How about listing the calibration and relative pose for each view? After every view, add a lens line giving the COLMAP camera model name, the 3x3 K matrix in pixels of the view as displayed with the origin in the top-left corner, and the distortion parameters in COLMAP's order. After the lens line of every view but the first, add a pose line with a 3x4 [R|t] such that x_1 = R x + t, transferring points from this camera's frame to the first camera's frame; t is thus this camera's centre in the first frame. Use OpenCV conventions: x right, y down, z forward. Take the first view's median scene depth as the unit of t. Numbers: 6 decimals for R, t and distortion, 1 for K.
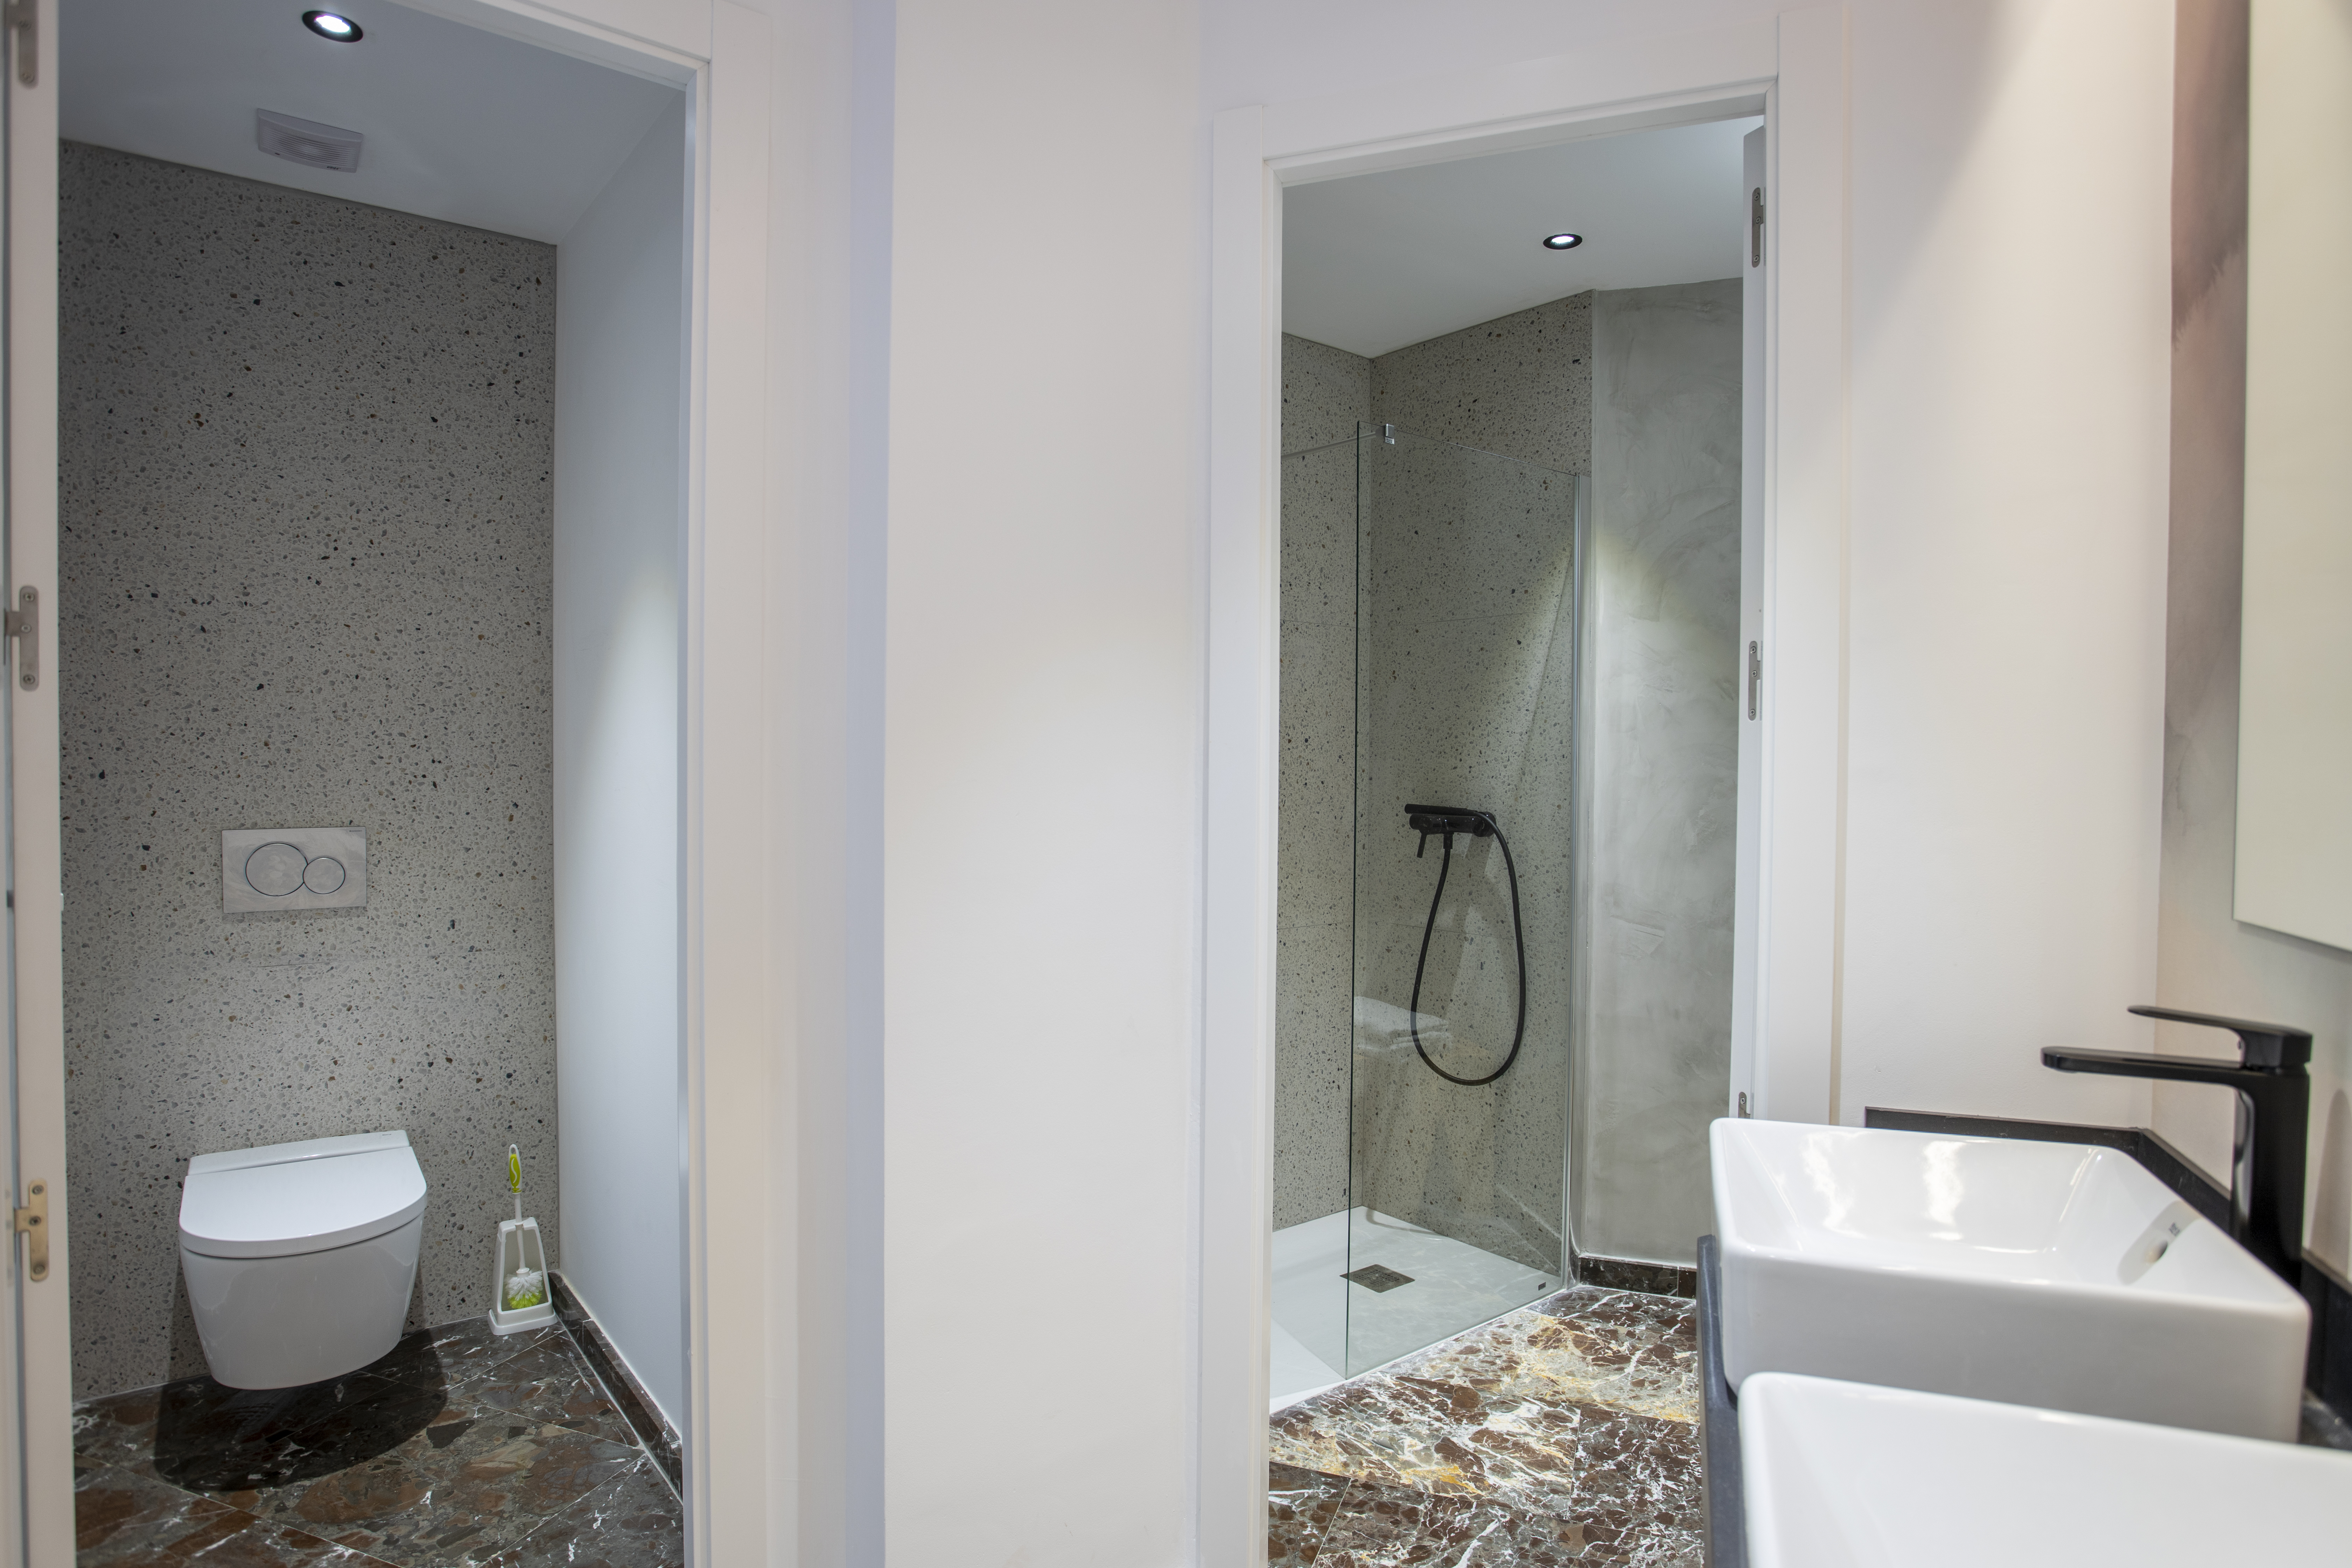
lens RADIAL K [[1606.3, 0, 1176.0], [0, 1606.3, 784.0], [0, 0, 1]] dist [-0.102602, 0.065619]
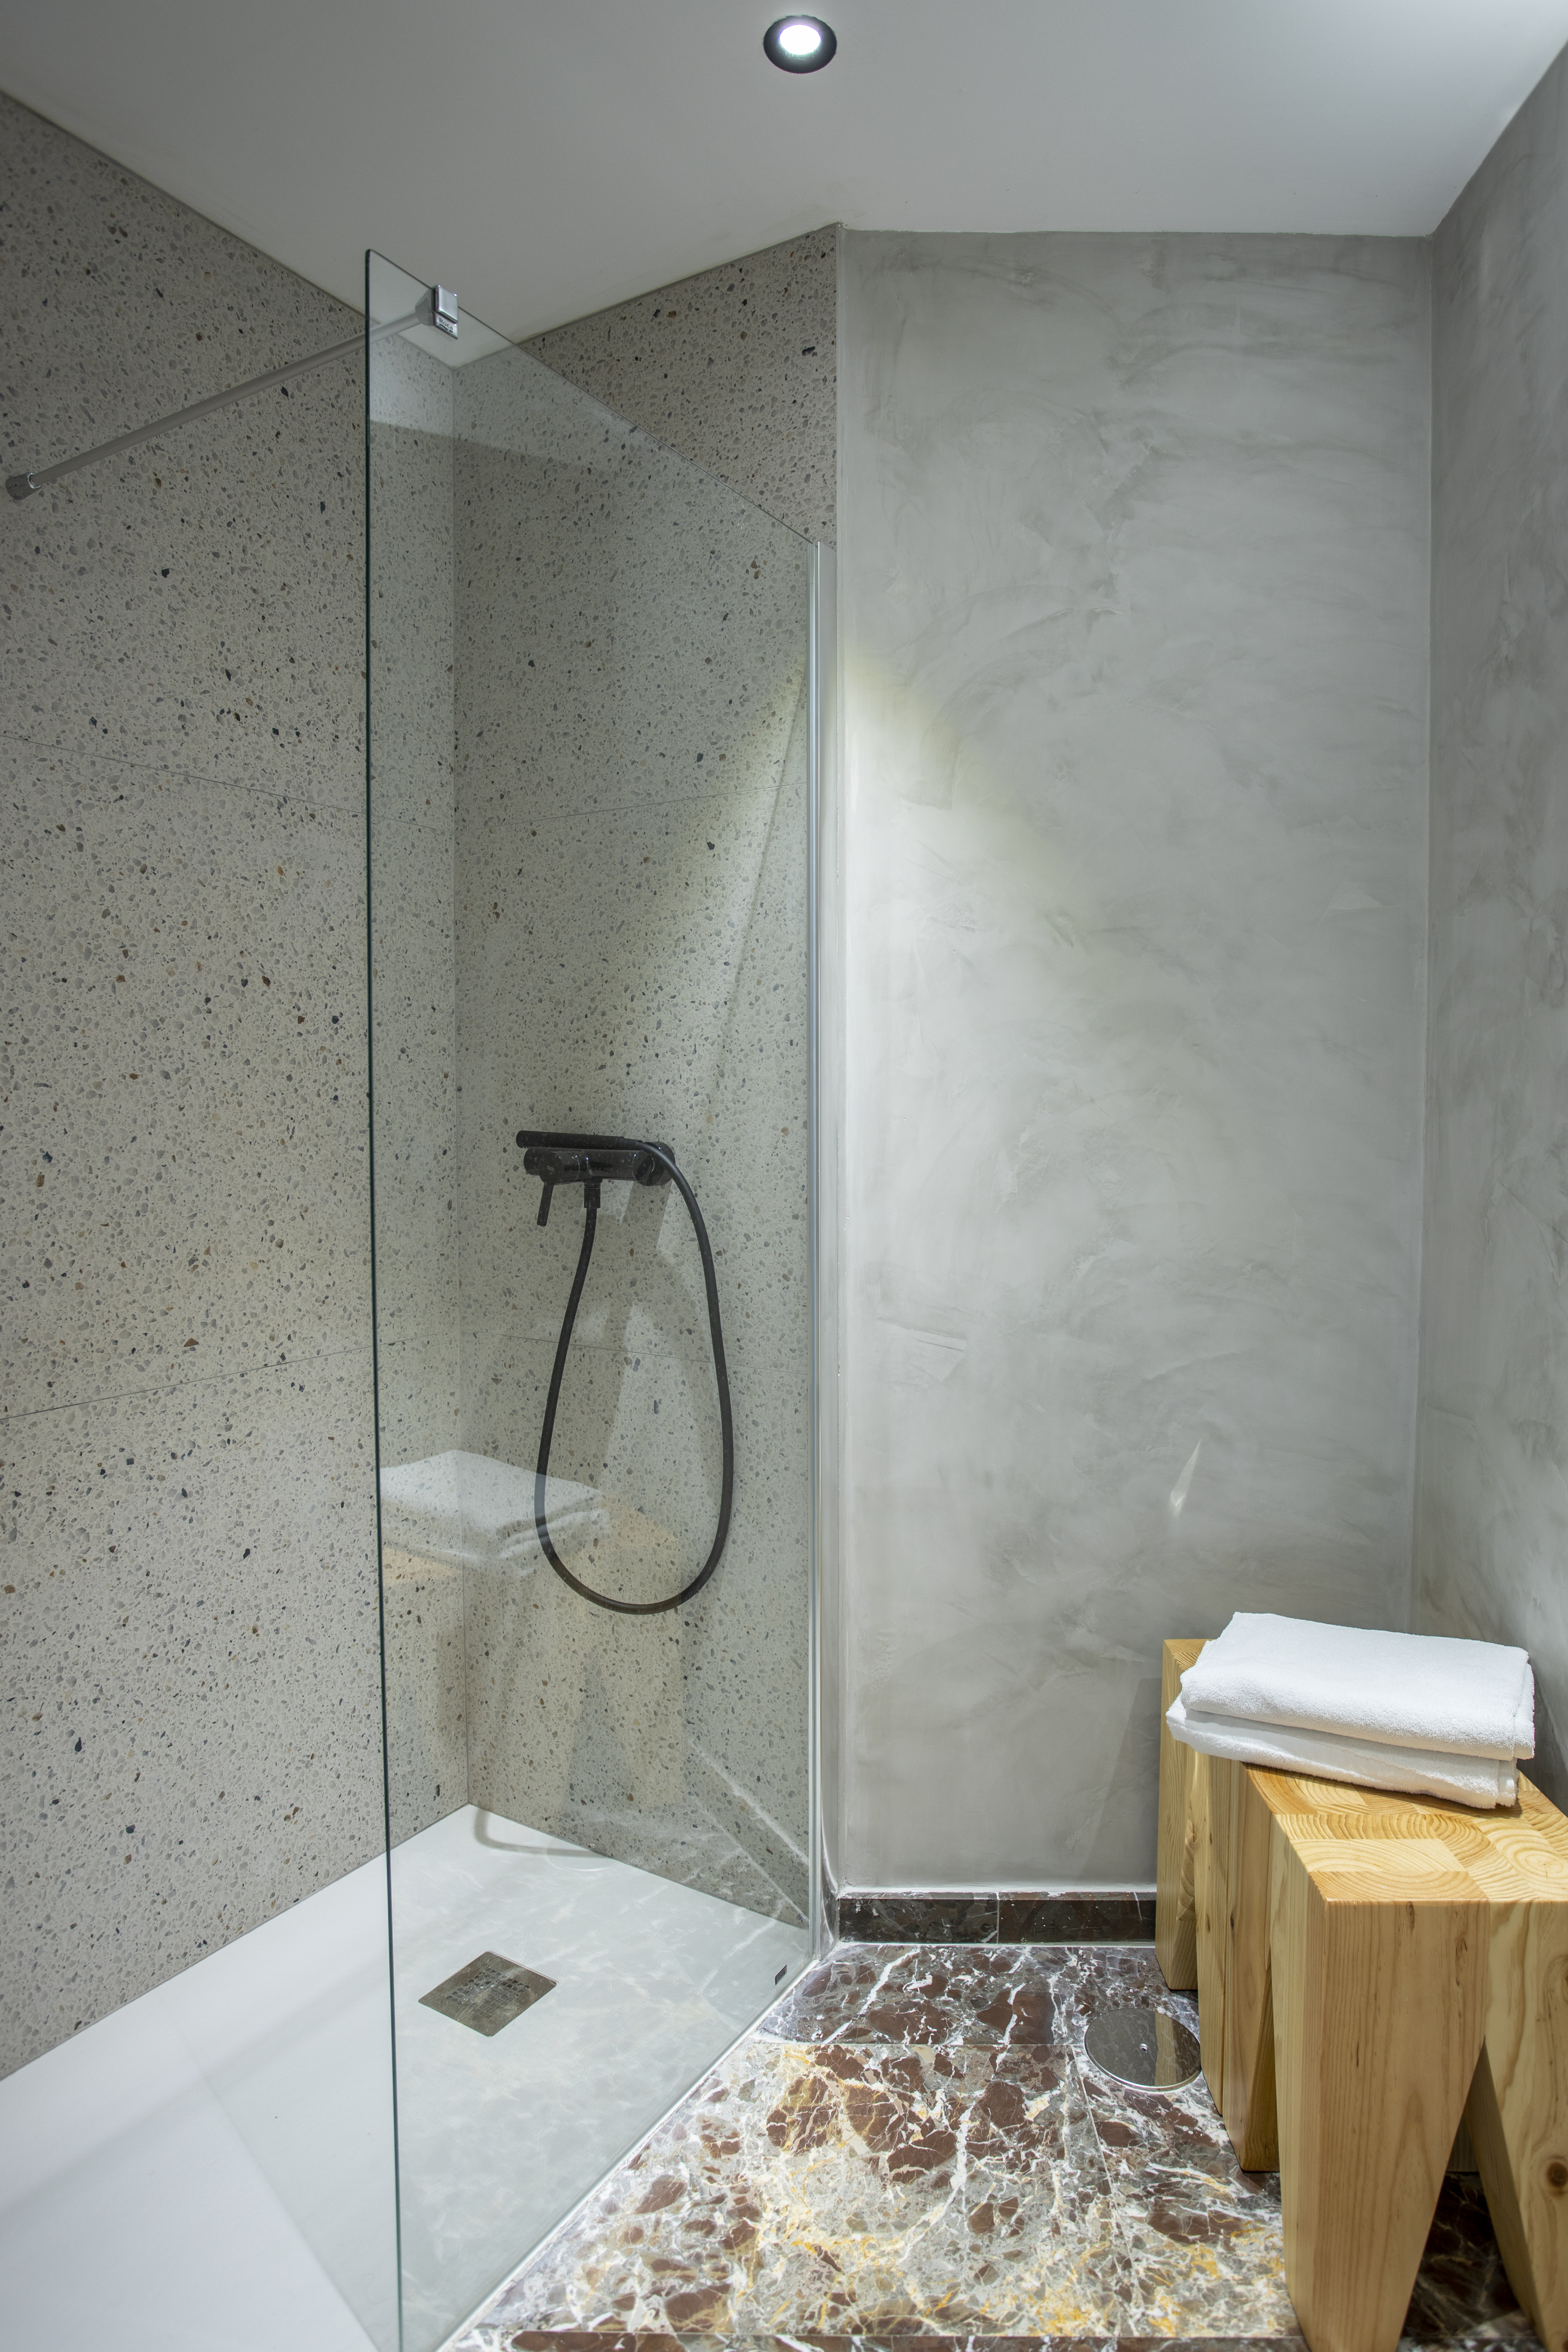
lens RADIAL K [[1390.5, 0, 823.7], [0, 1390.5, 1186.7], [0, 0, 1]] dist [-0.074025, 0.038834]
pose [[0.948249, -0.027820, 0.316307, 0.095388], [0.011476, 0.998506, 0.053419, 0.007705], [-0.317320, -0.047025, 0.947152, 0.525652]]
